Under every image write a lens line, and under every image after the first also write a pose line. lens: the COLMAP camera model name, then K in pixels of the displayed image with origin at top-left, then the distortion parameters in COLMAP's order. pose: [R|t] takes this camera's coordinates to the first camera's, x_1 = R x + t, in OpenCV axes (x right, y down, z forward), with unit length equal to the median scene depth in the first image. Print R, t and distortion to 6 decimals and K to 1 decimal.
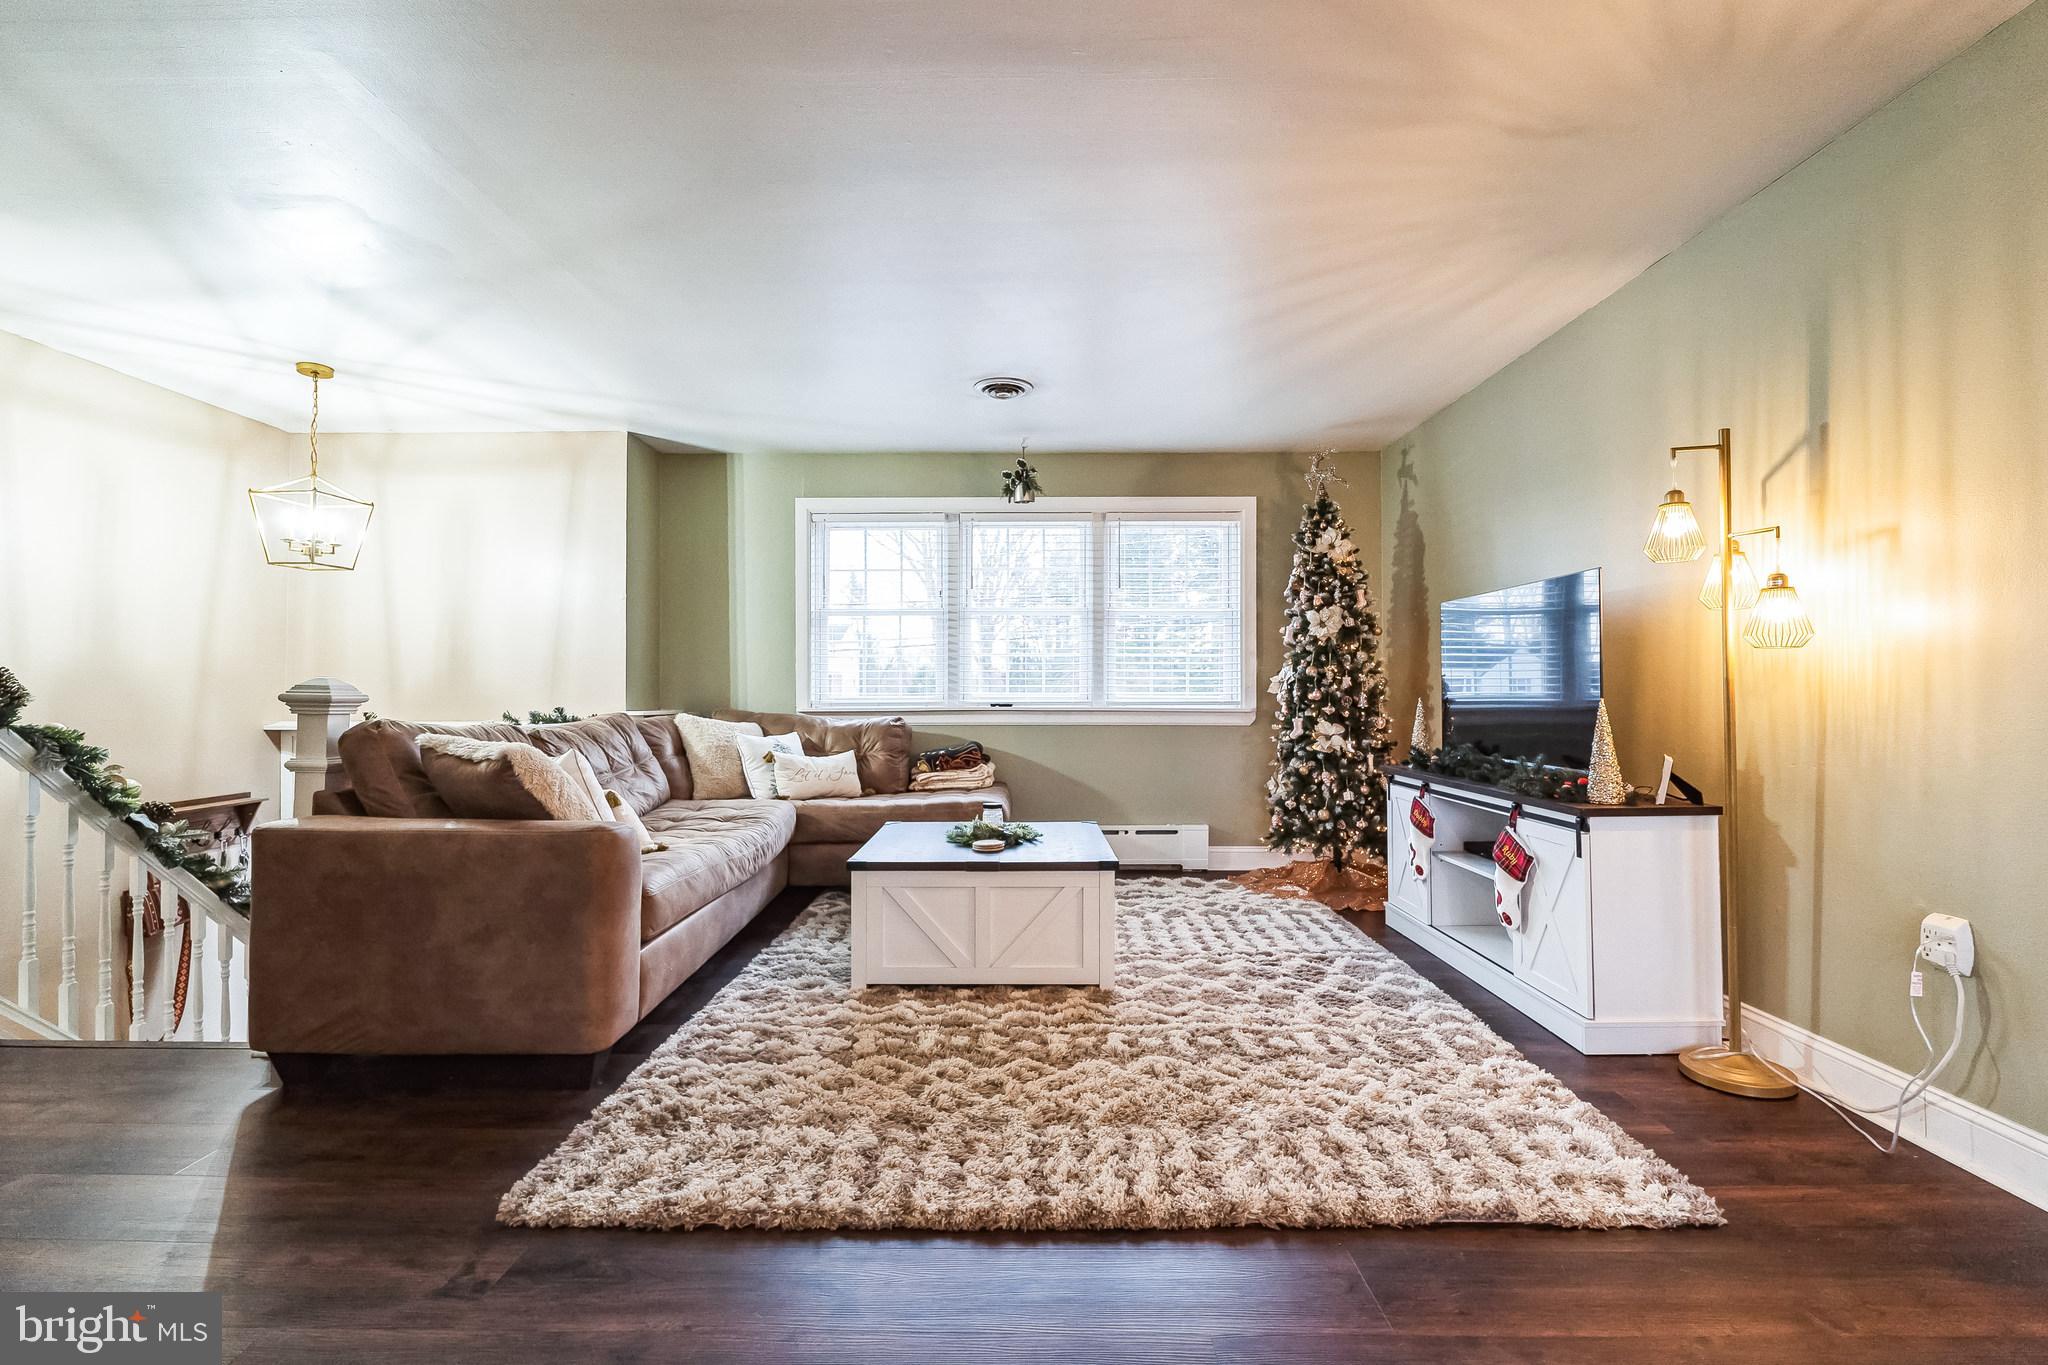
lens RADIAL K [[940.4, 0, 1015.3], [0, 940.4, 678.3], [0, 0, 1]] dist [-0.006417, 0.001555]
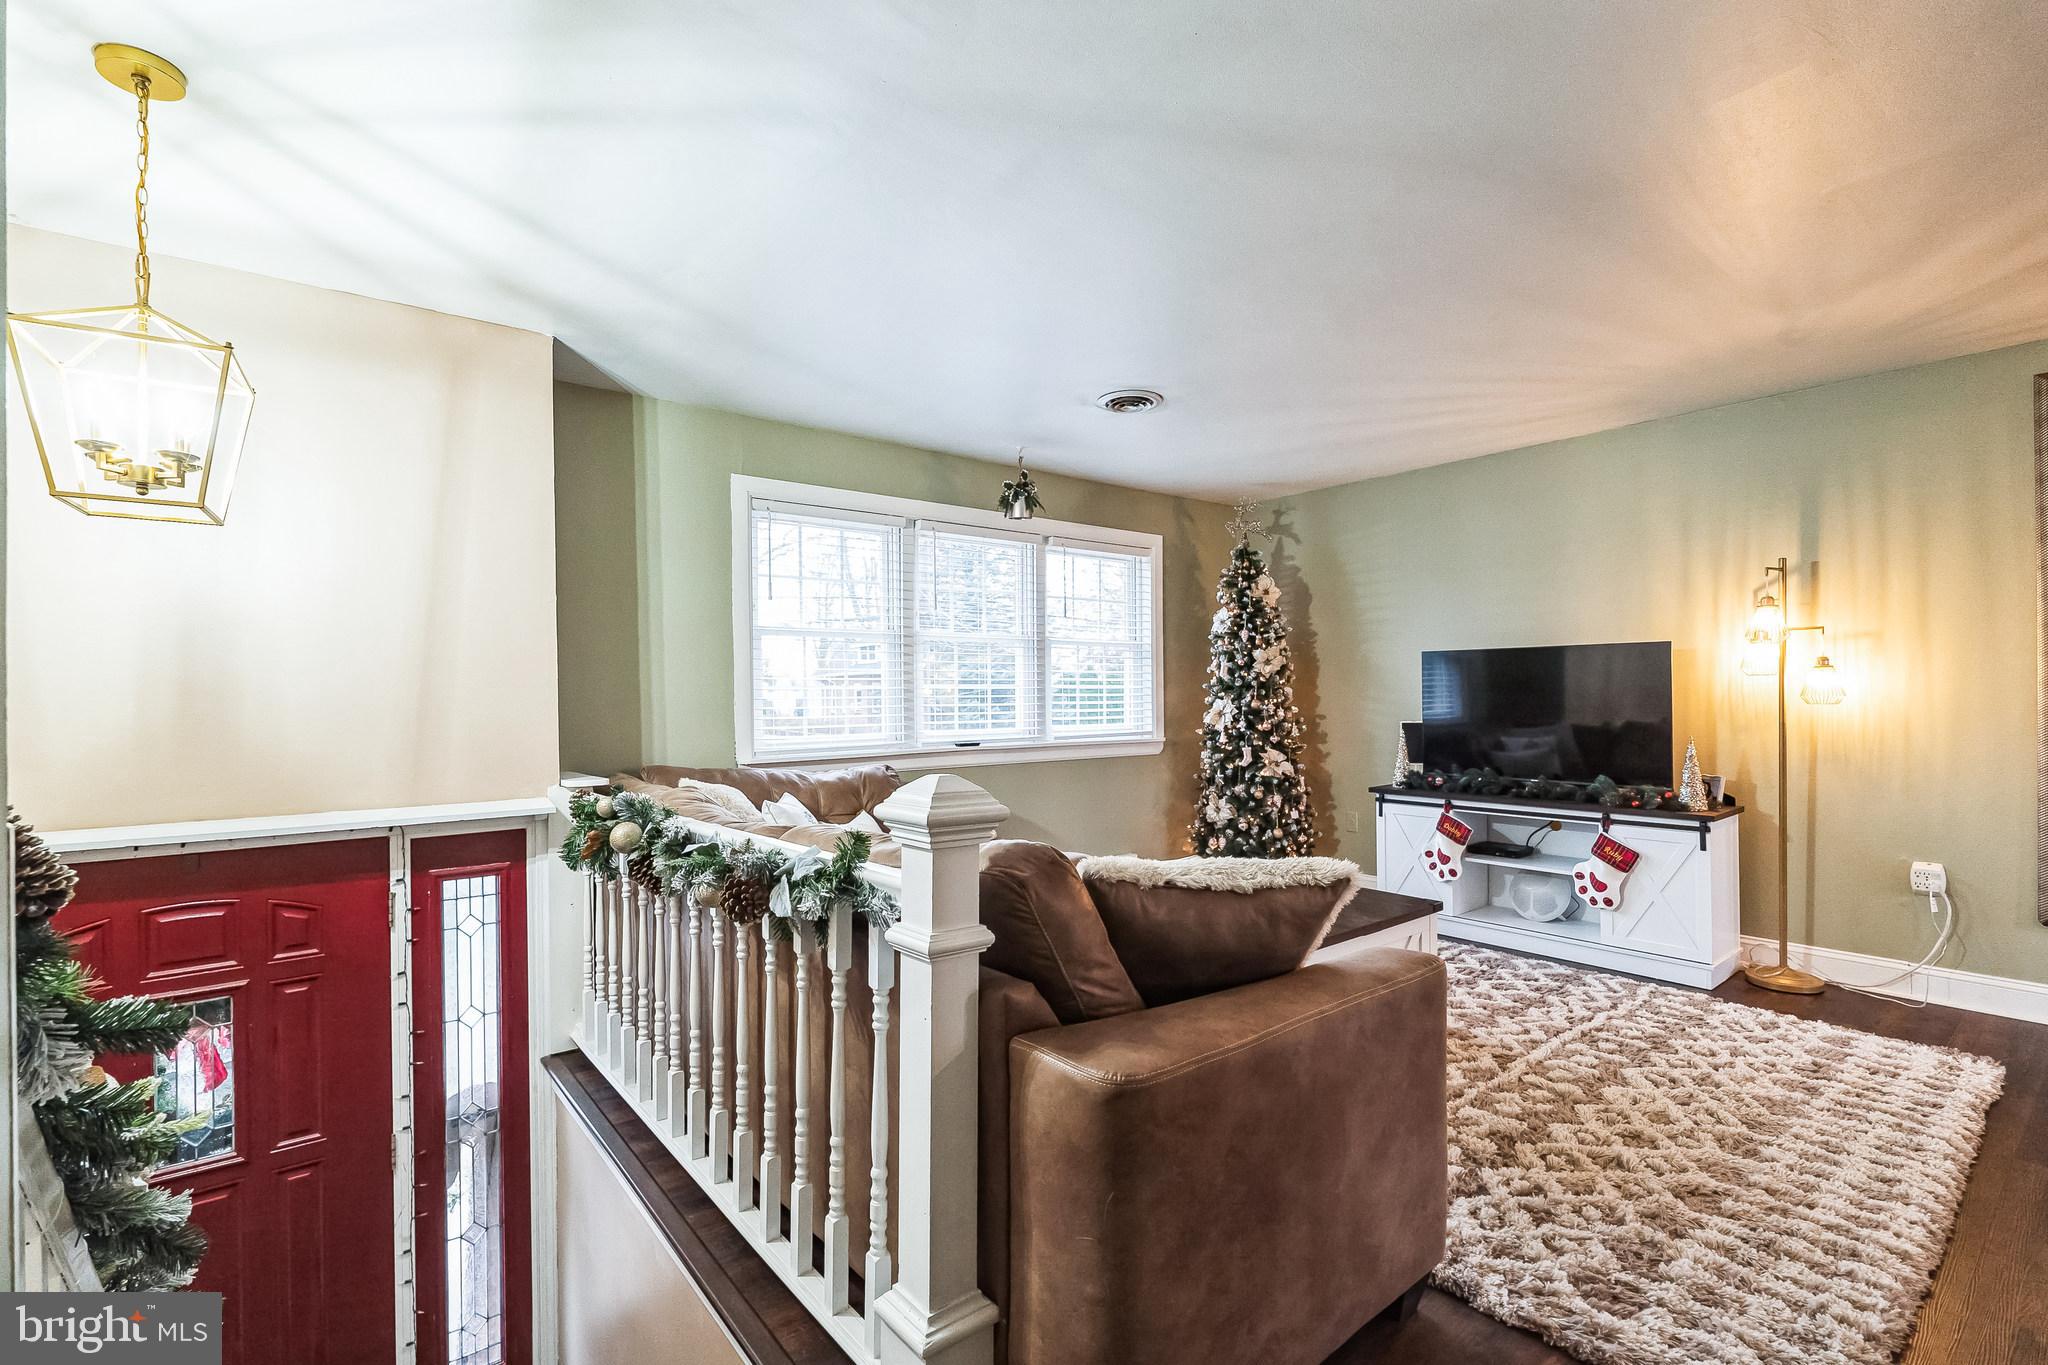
lens RADIAL K [[940.4, 0, 1029.0], [0, 940.4, 689.7], [0, 0, 1]] dist [-0.006417, 0.001555]
pose [[0.765795, -0.003169, 0.643077, -0.671645], [-0.002065, 0.999971, 0.007387, -0.036032], [-0.643082, -0.006984, 0.765766, 0.362949]]
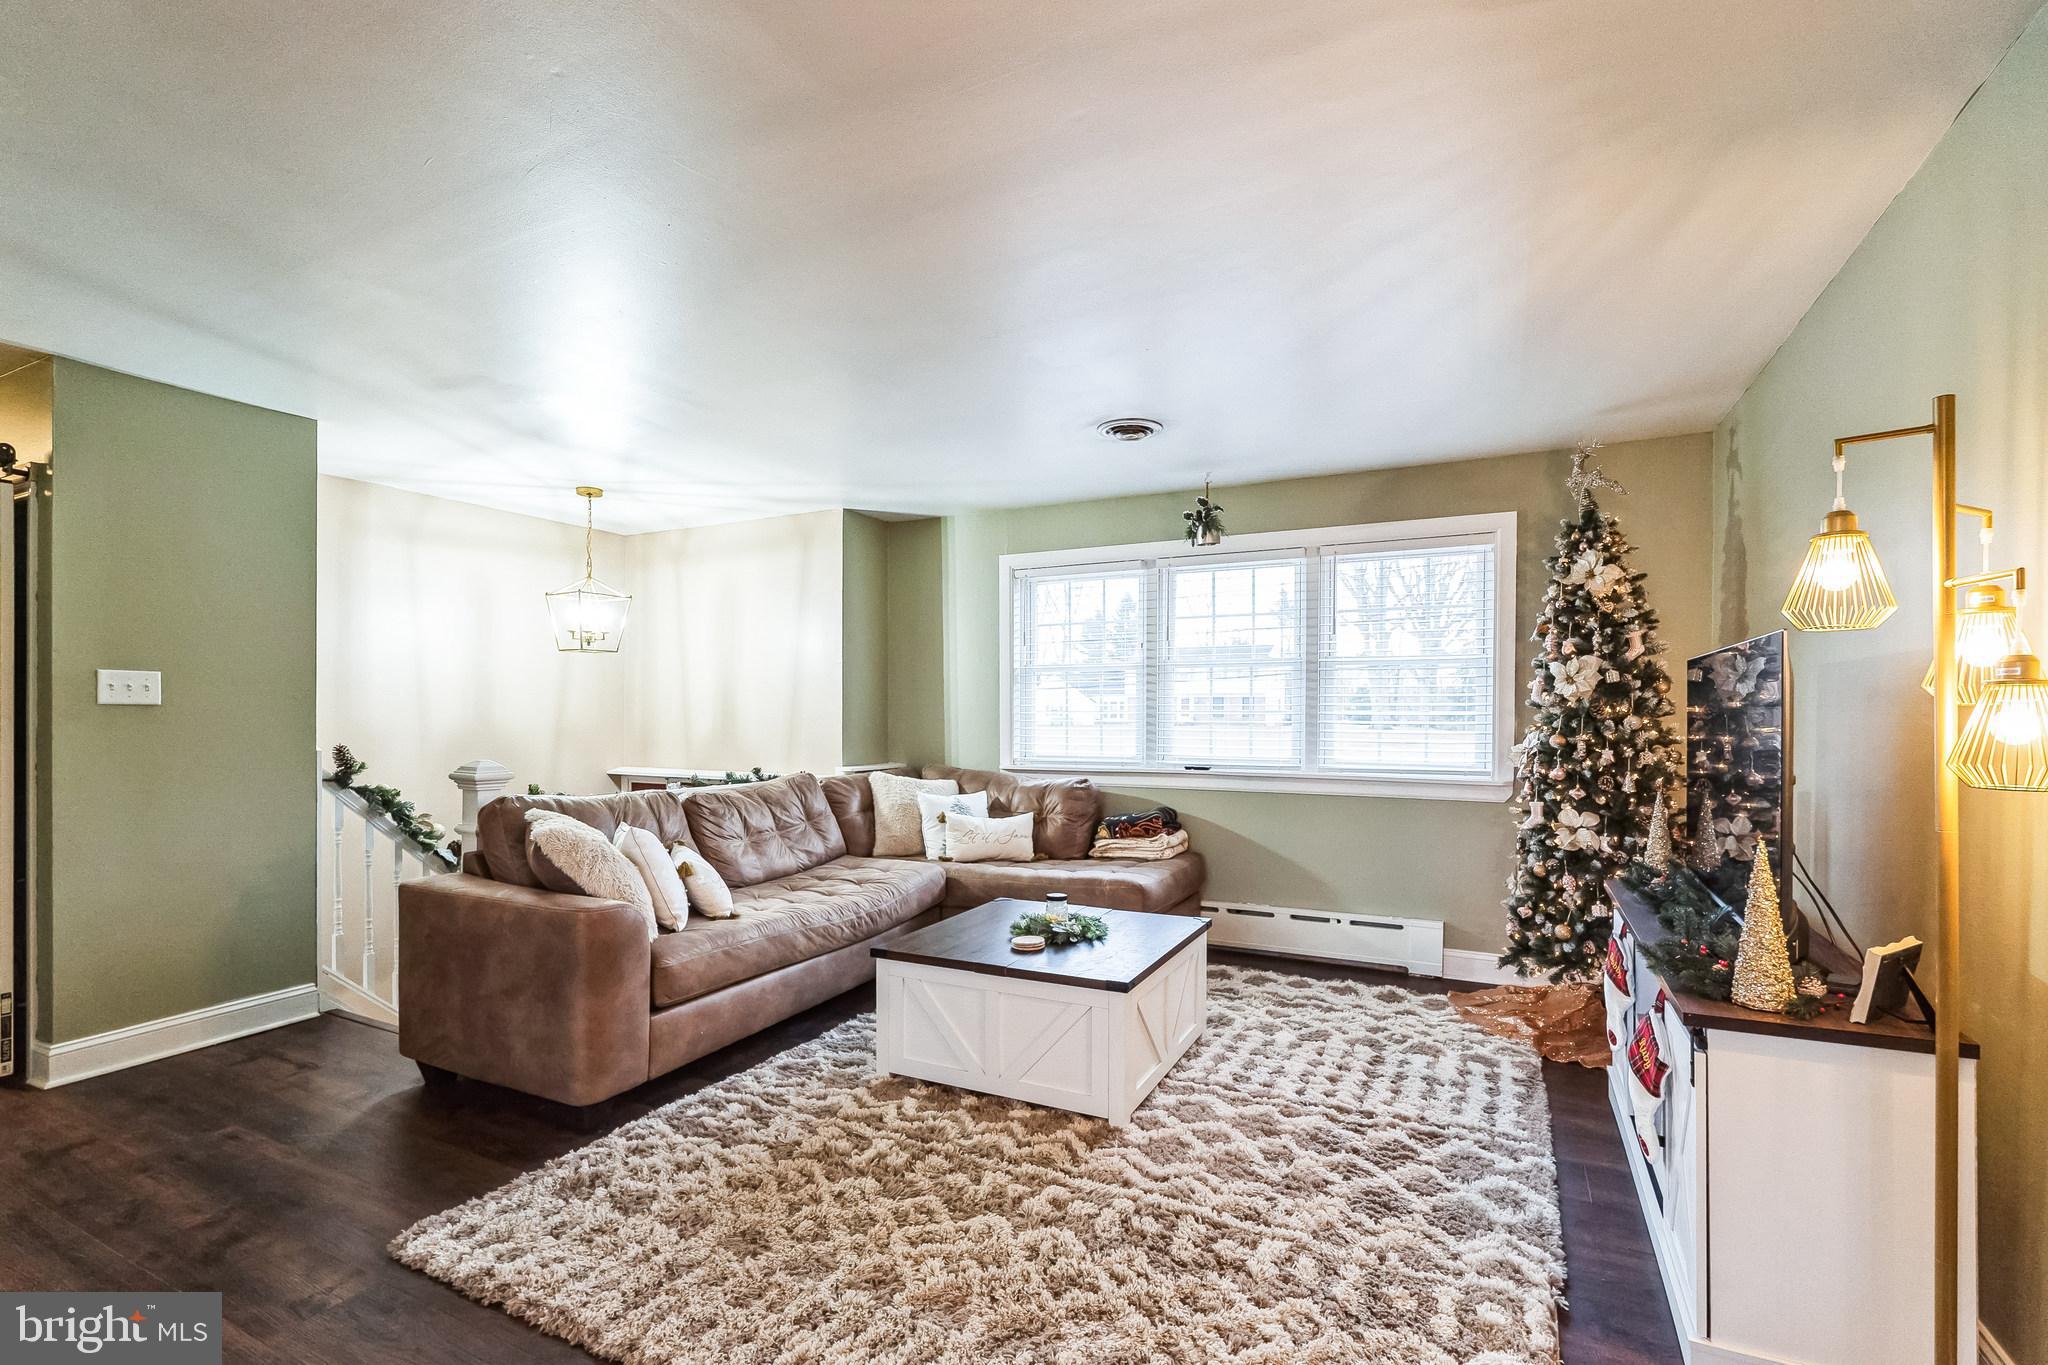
lens RADIAL K [[940.4, 0, 1013.2], [0, 940.4, 722.5], [0, 0, 1]] dist [-0.006417, 0.001555]
pose [[0.891285, 0.005790, -0.453406, 0.298488], [0.006740, 0.999639, 0.026014, -0.050716], [0.453393, -0.026242, 0.890924, 0.136747]]
